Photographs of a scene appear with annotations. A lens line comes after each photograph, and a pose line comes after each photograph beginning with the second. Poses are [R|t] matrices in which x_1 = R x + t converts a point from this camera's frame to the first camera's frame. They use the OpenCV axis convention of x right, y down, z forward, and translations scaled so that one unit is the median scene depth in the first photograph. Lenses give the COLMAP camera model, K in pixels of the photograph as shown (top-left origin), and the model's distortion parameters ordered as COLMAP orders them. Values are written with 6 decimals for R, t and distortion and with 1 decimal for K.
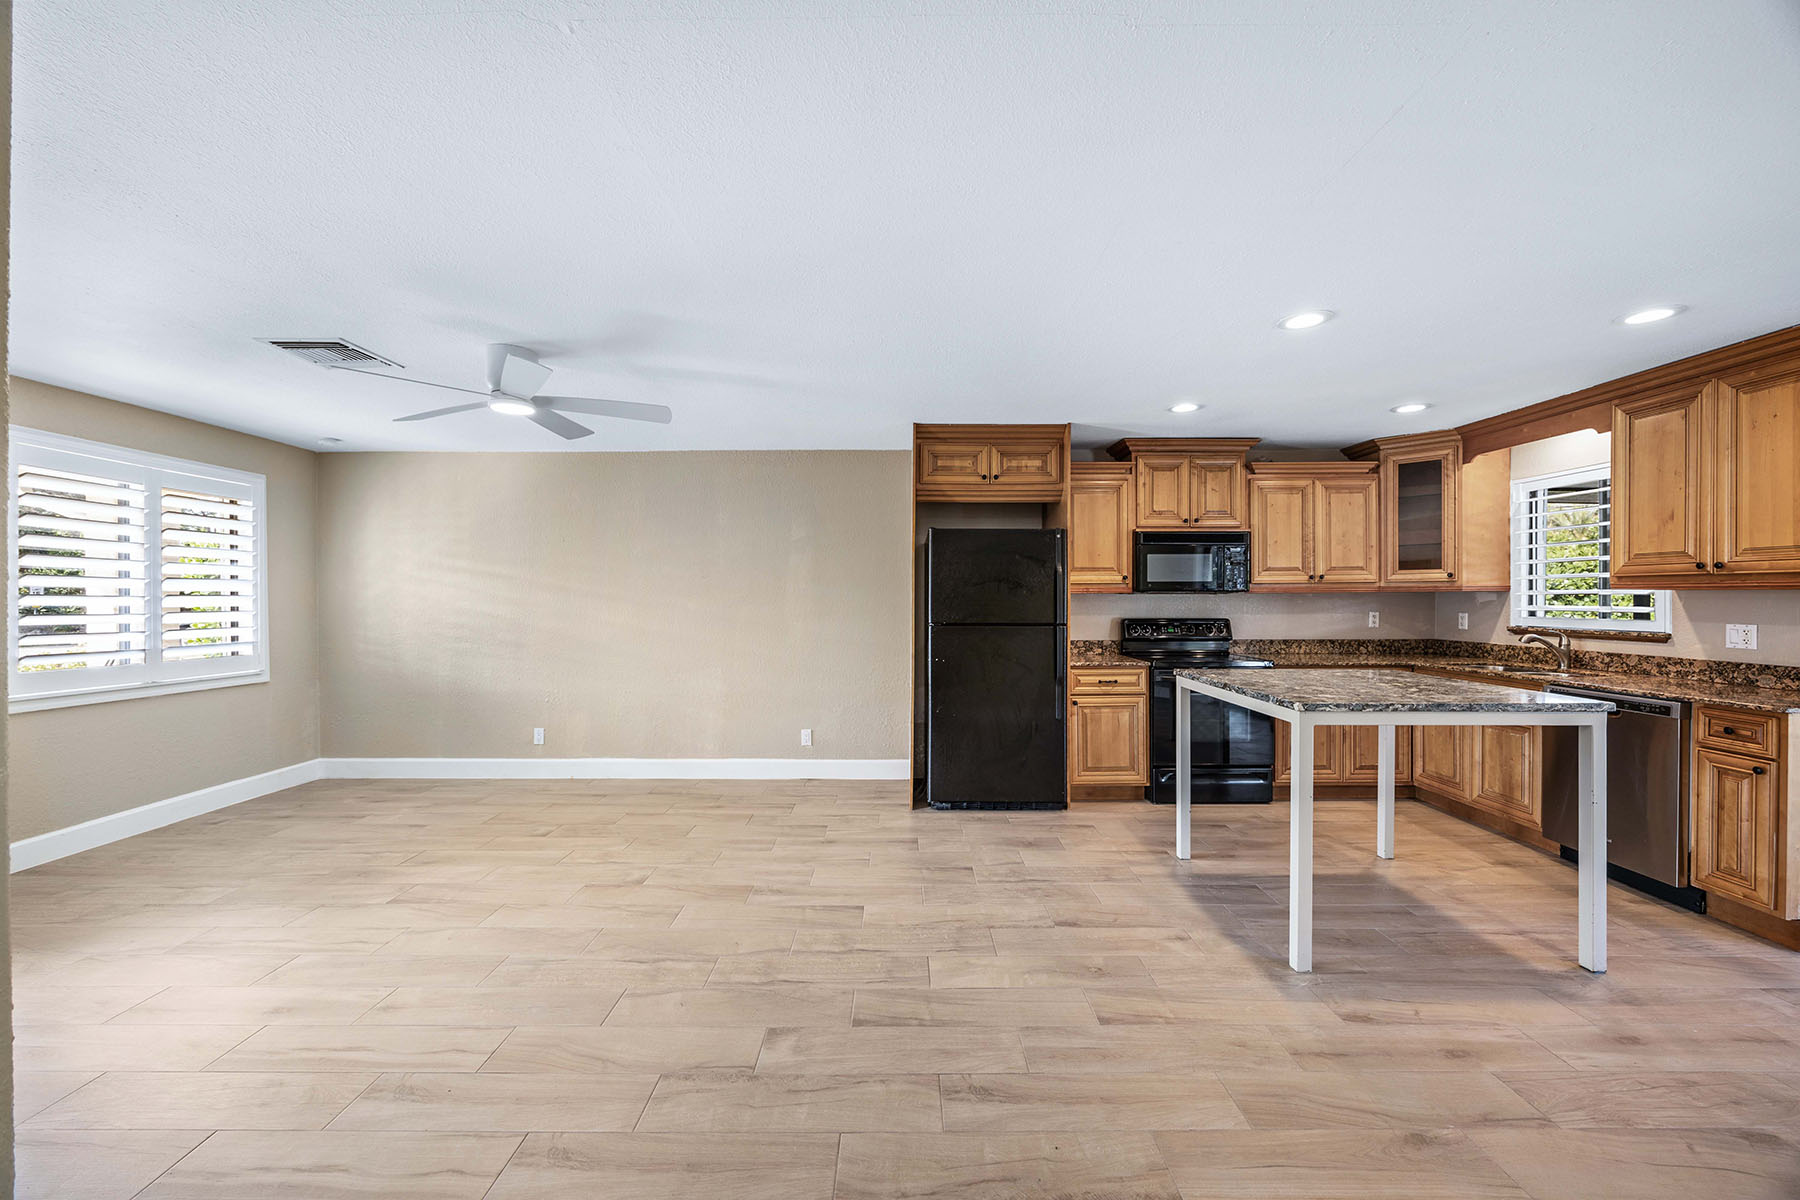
lens RADIAL K [[687.0, 0, 901.3], [0, 687.0, 602.2], [0, 0, 1]] dist [-0.001290, 0.000047]
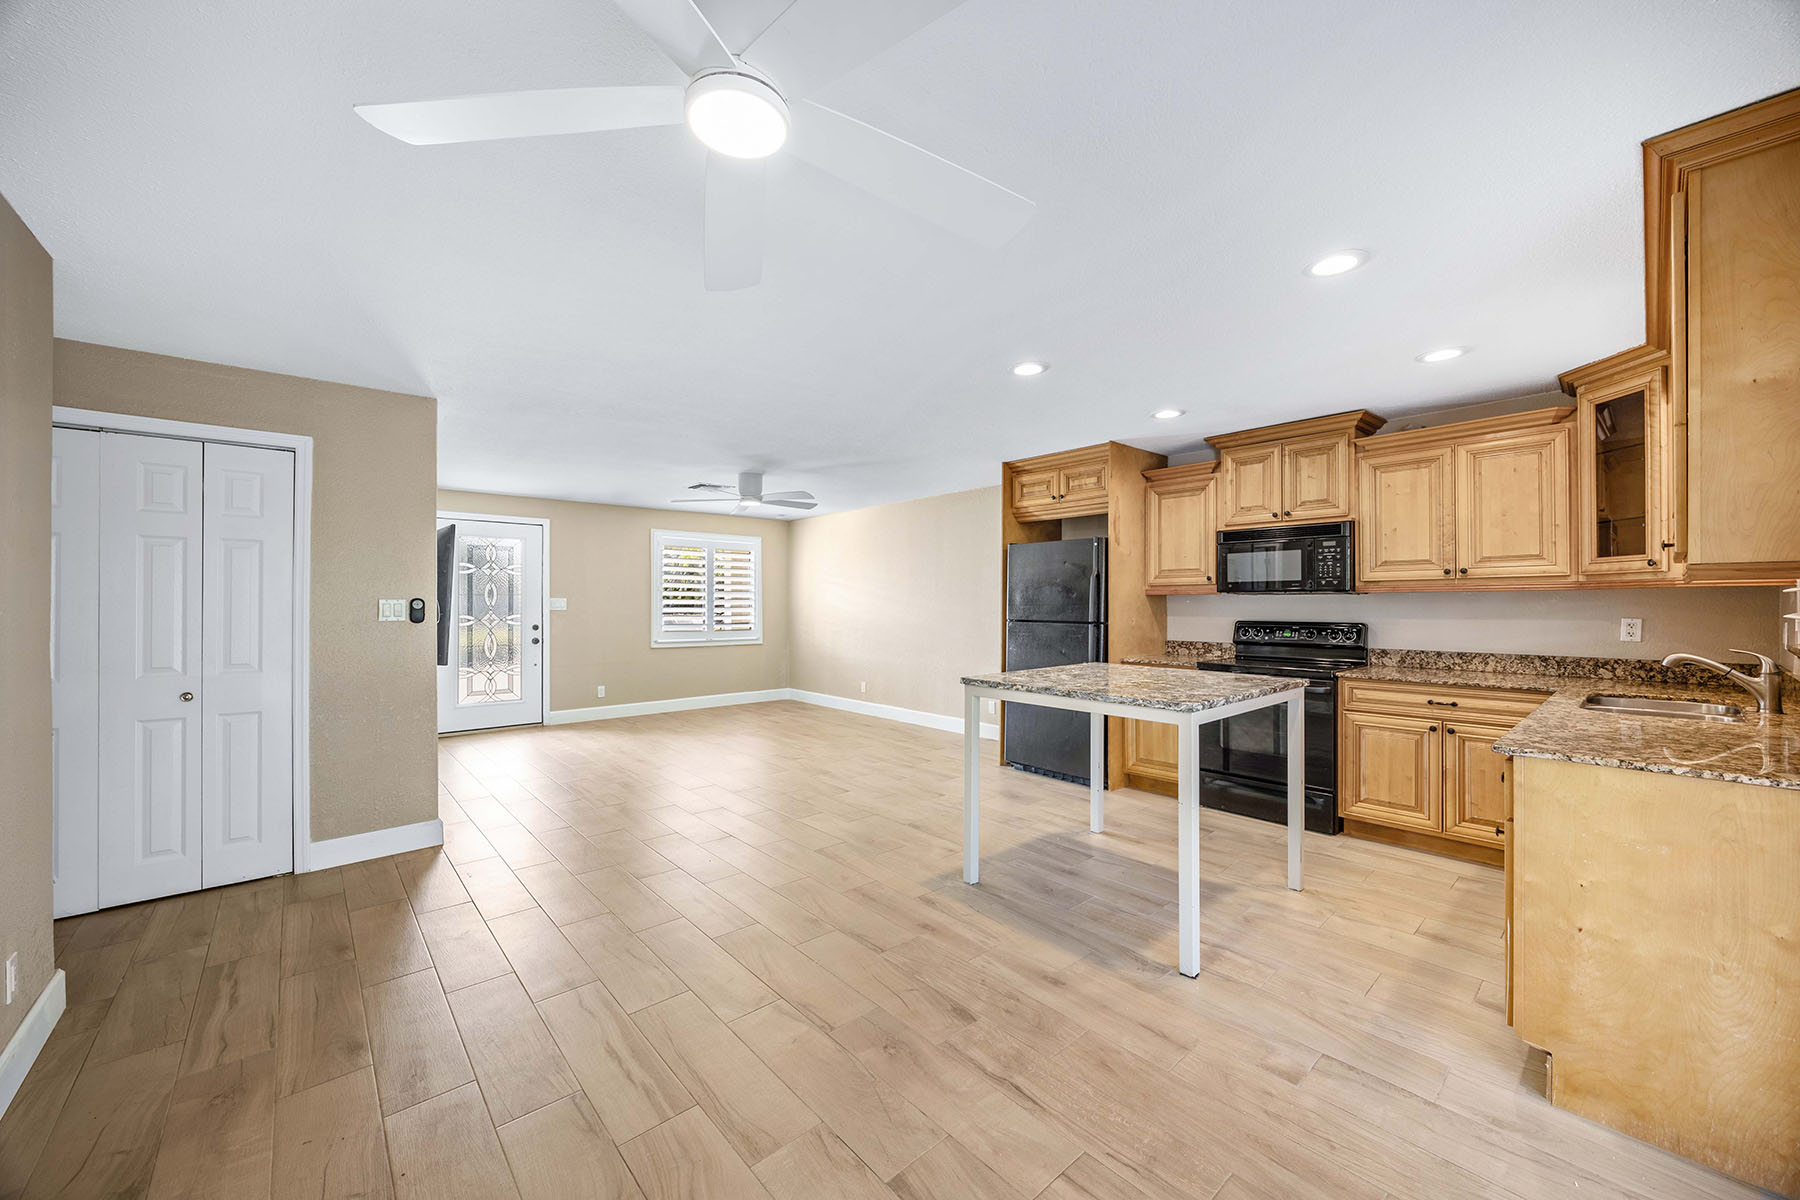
lens RADIAL K [[684.7, 0, 903.5], [0, 684.7, 605.9], [0, 0, 1]] dist [-0.002203, -0.000065]
pose [[0.660764, 0.003852, -0.750584, 0.833773], [-0.003323, 0.999992, 0.002206, 0.003059], [0.750586, 0.001037, 0.660771, 0.023267]]
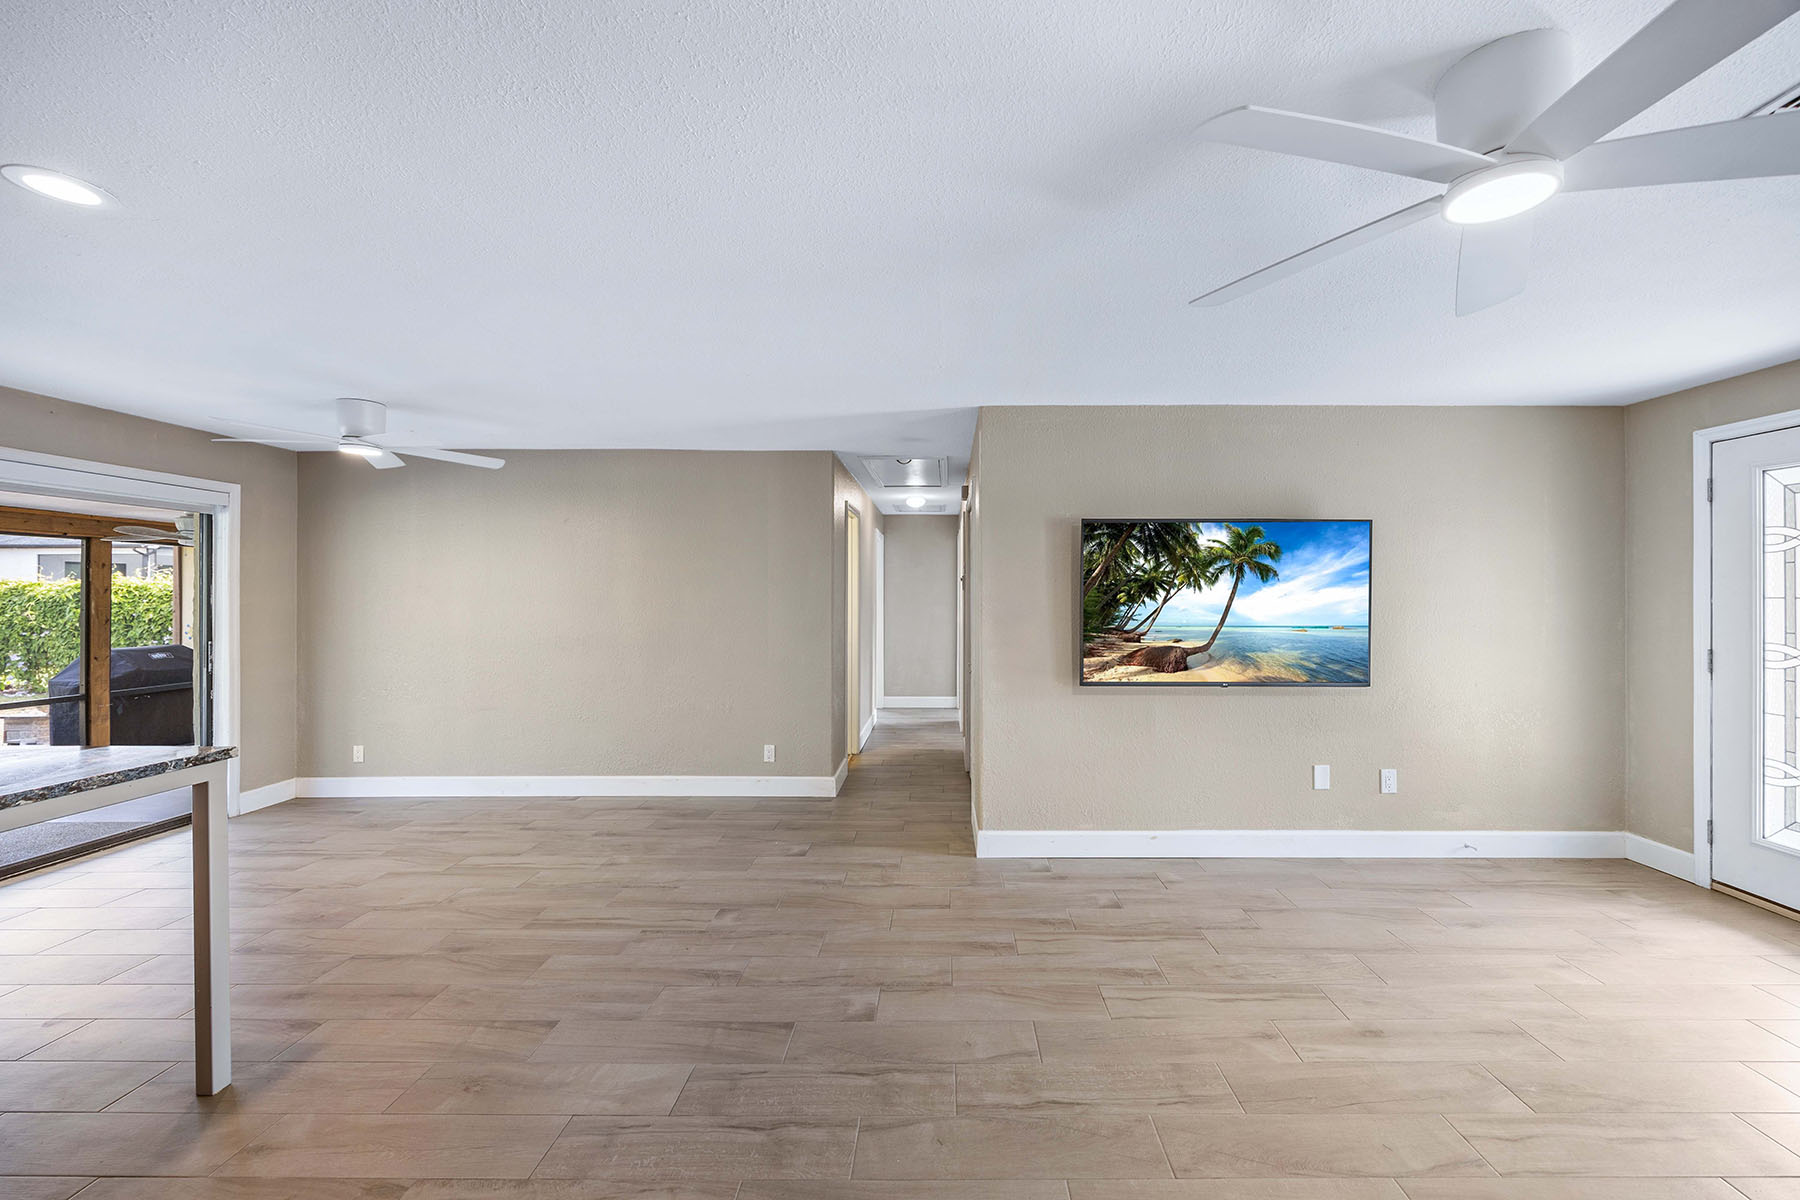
lens RADIAL K [[696.3, 0, 933.1], [0, 696.3, 592.7], [0, 0, 1]] dist [-0.001305, -0.000580]
pose [[-0.999871, 0.003357, 0.015708, -0.147954], [0.003375, 0.999994, 0.001139, -0.020548], [-0.015704, 0.001192, -0.999876, 1.009488]]
